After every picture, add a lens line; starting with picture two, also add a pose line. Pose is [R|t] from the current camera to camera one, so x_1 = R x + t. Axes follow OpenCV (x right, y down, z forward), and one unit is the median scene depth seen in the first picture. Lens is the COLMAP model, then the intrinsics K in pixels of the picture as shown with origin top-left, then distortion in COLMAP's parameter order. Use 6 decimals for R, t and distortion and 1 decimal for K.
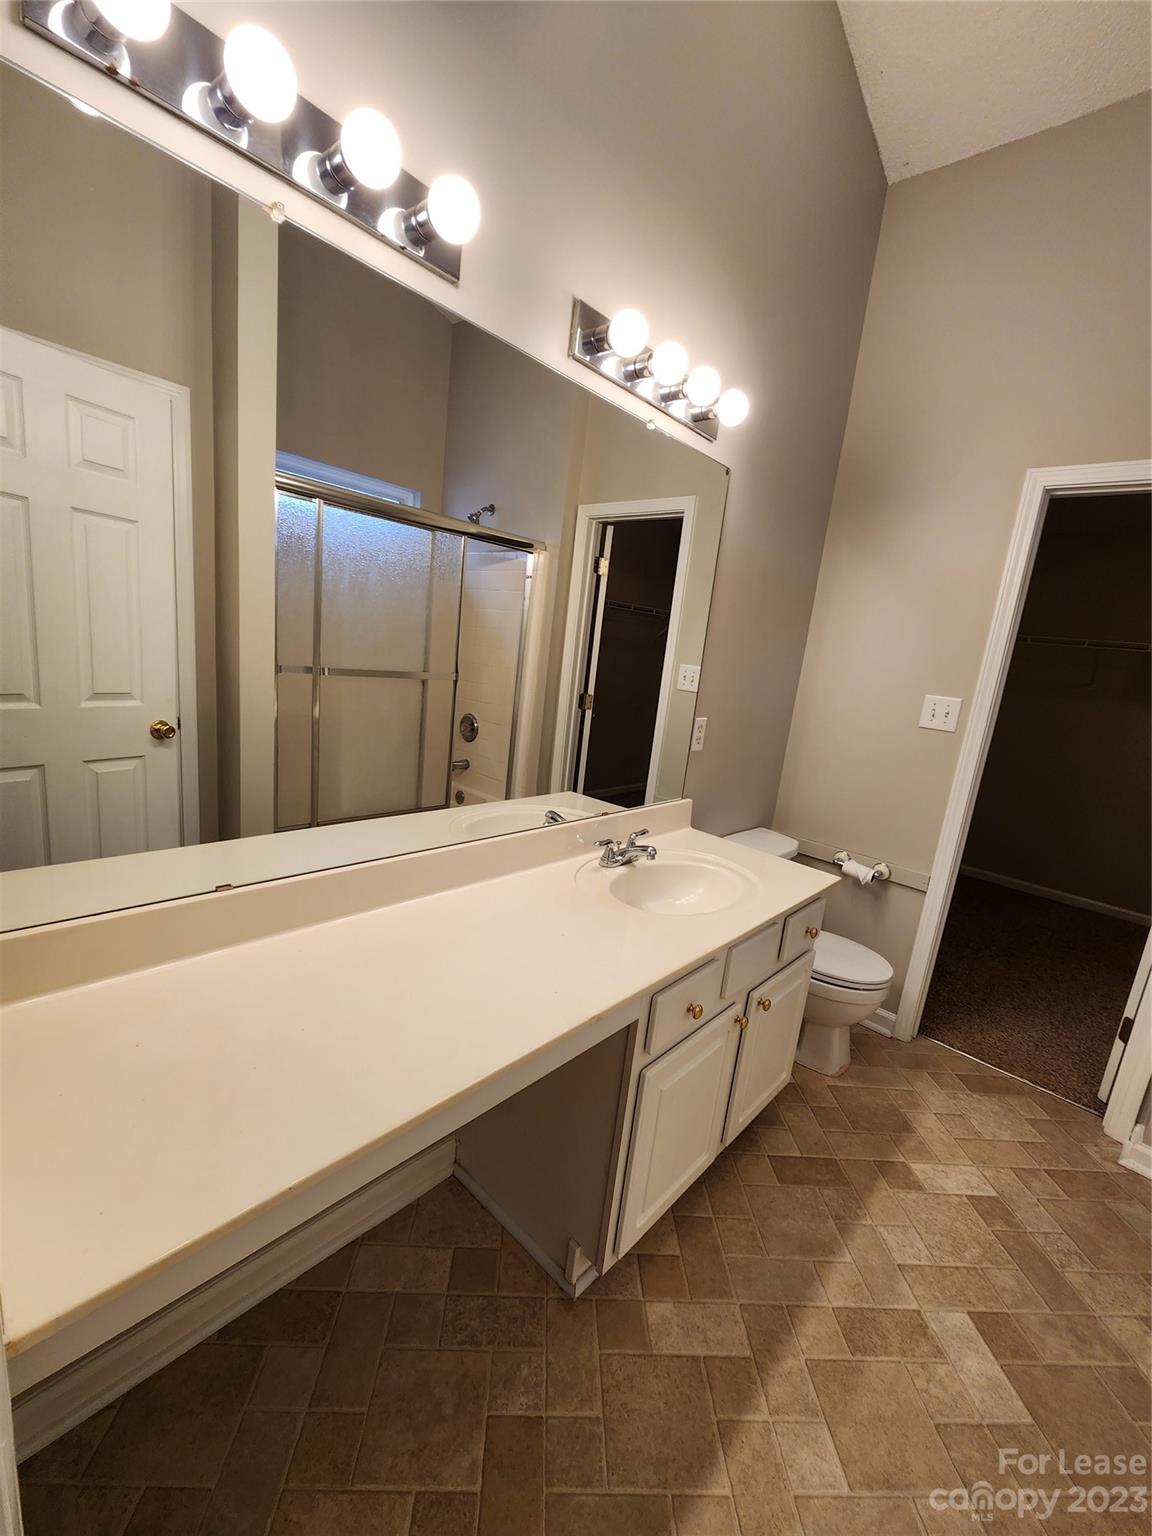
lens RADIAL K [[629.3, 0, 587.7], [0, 629.3, 777.6], [0, 0, 1]] dist [0.001257, -0.001338]
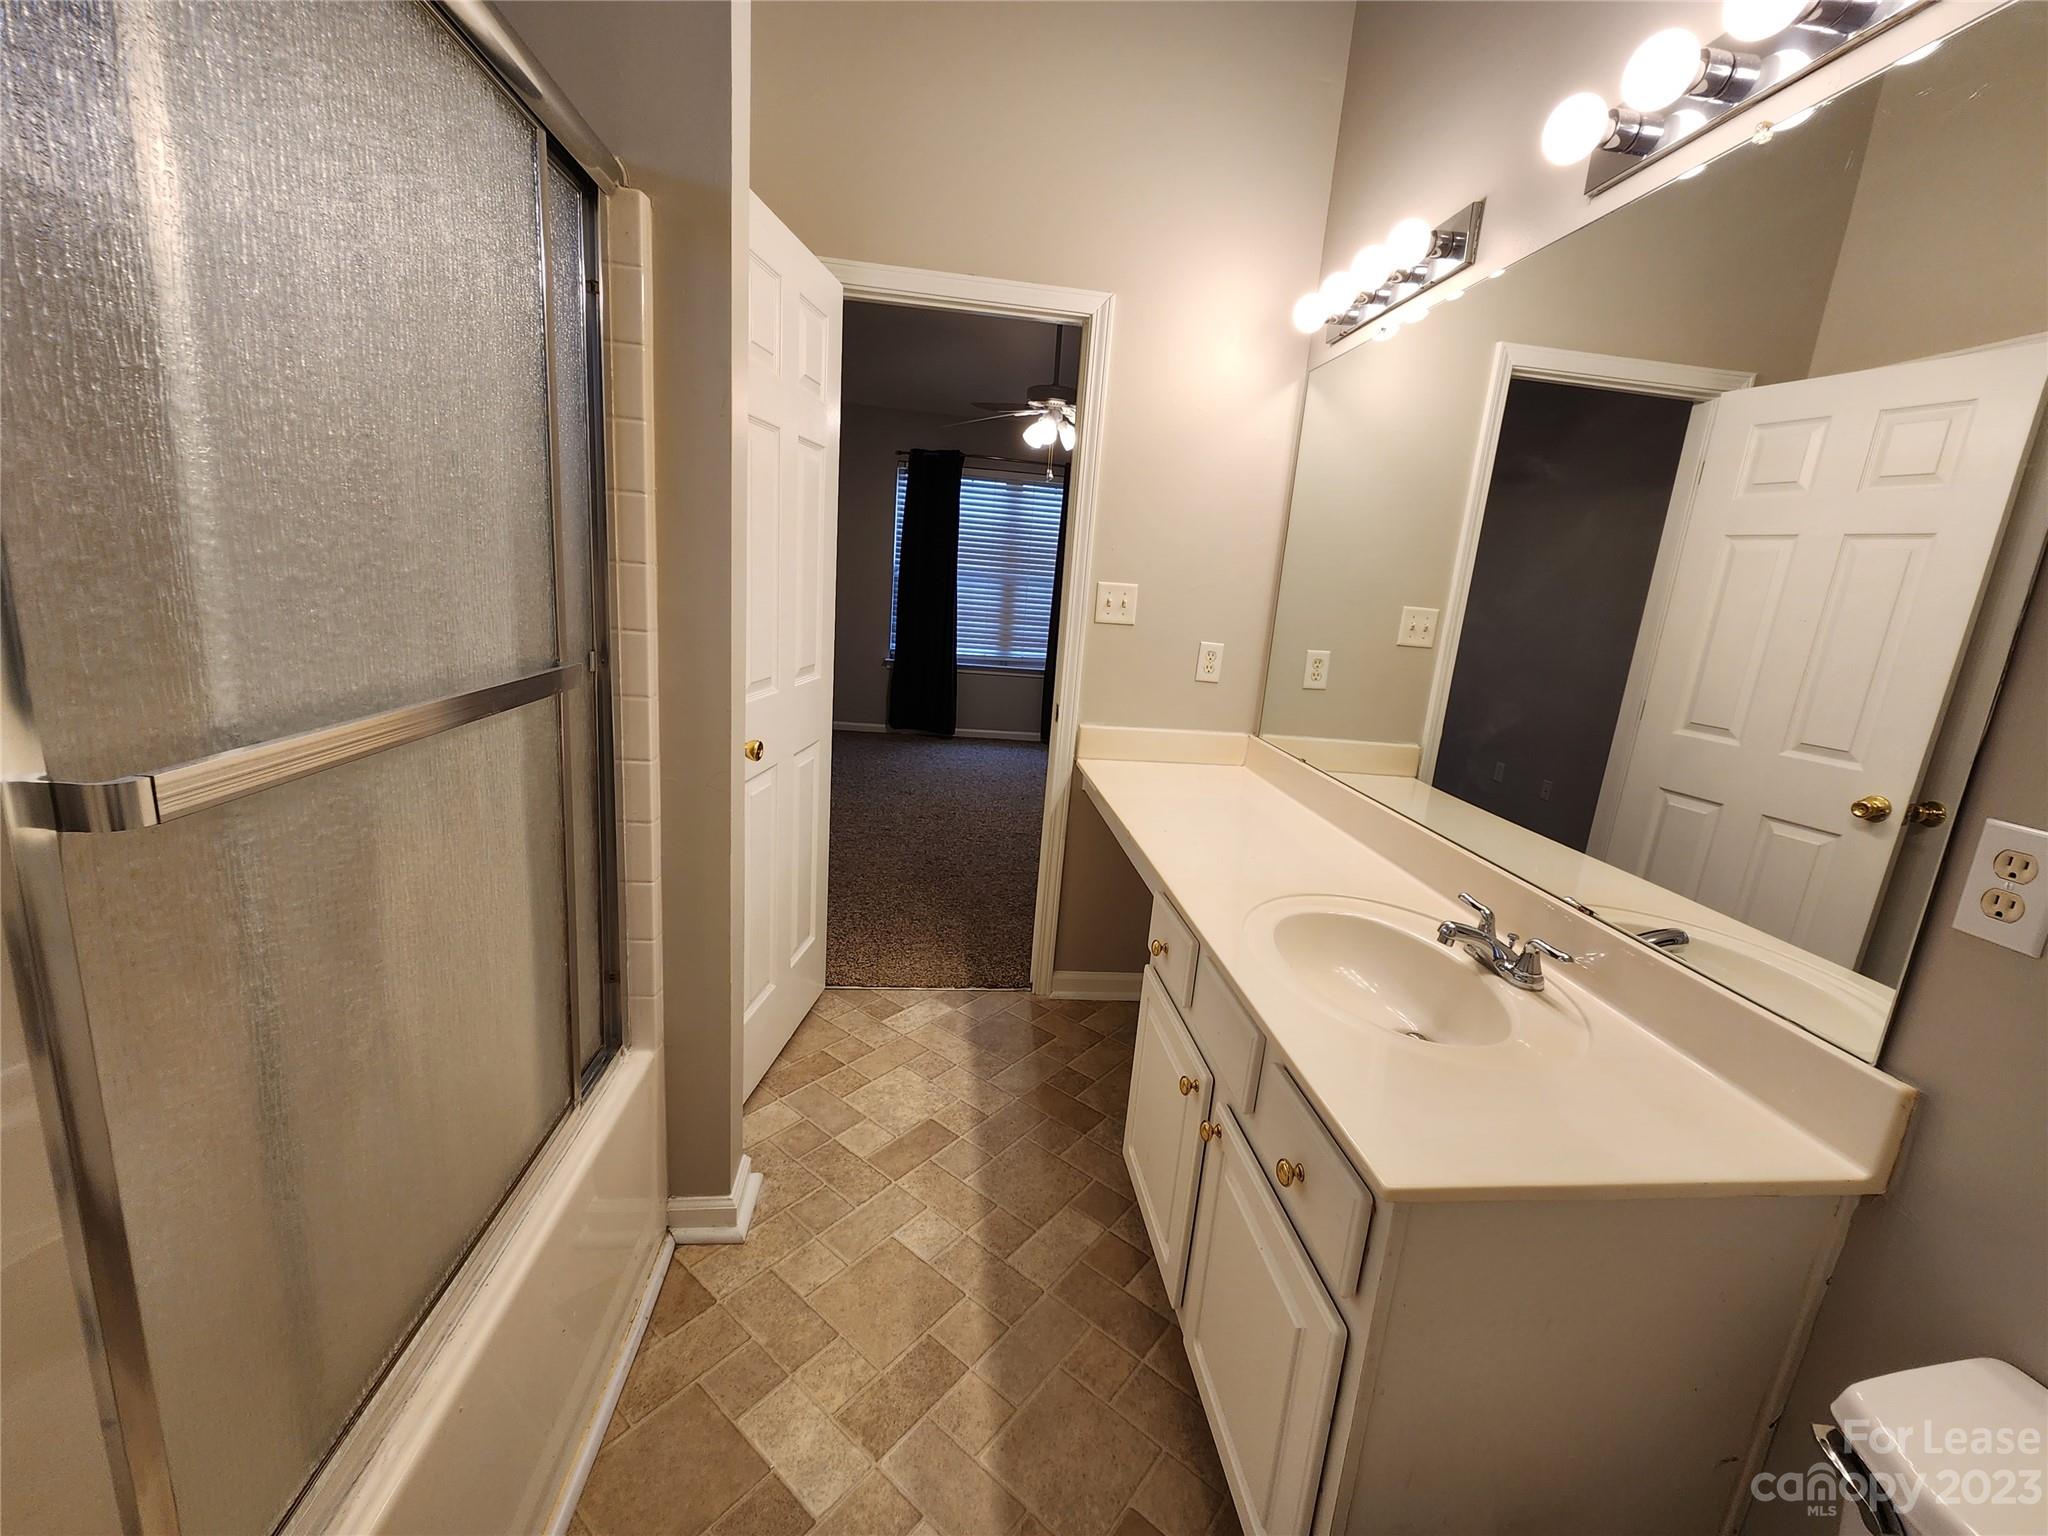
lens RADIAL K [[839.1, 0, 1034.8], [0, 839.1, 758.5], [0, 0, 1]] dist [0.001257, -0.001338]
pose [[-0.651517, 0.001610, -0.758632, 1.066163], [-0.308040, 0.913290, 0.266484, -0.132038], [0.693280, 0.407308, -0.594528, 1.304817]]
